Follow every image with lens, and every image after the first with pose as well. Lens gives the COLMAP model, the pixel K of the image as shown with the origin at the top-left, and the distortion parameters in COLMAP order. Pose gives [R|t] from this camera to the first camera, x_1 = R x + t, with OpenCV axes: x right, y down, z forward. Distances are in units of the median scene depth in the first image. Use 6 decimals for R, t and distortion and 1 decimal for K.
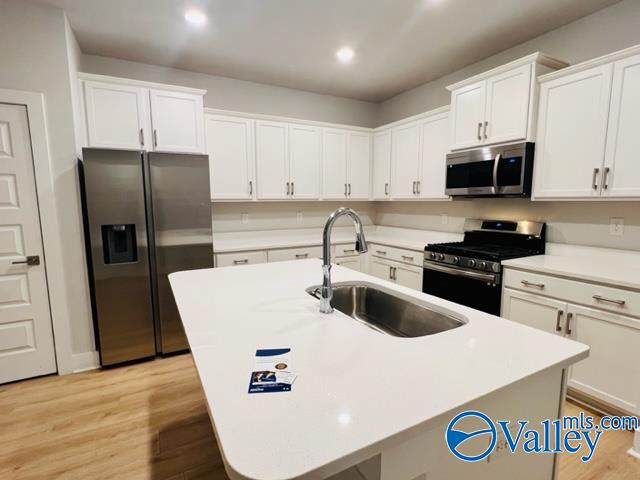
lens RADIAL K [[321.4, 0, 320.0], [0, 321.4, 240.0], [0, 0, 1]] dist [-0.000231, -0.000093]
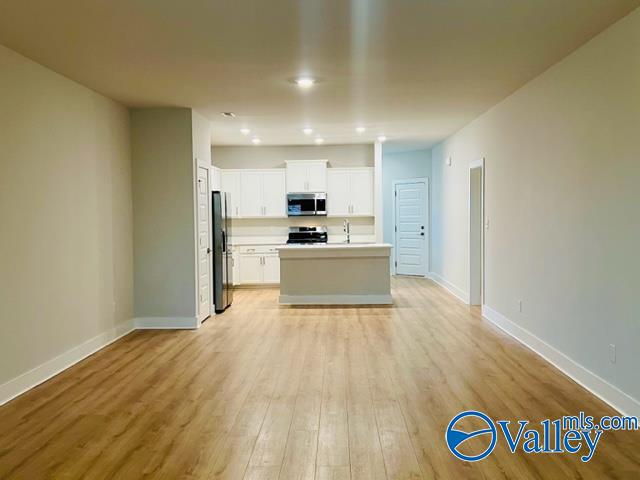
lens RADIAL K [[616.3, 0, 320.0], [0, 616.3, 240.0], [0, 0, 1]] dist [0.000621, -0.000008]
pose [[0.492875, -0.034843, 0.869402, -2.792857], [0.111864, 0.993443, -0.023603, 0.122577], [-0.862879, 0.108888, 0.493541, -0.995774]]
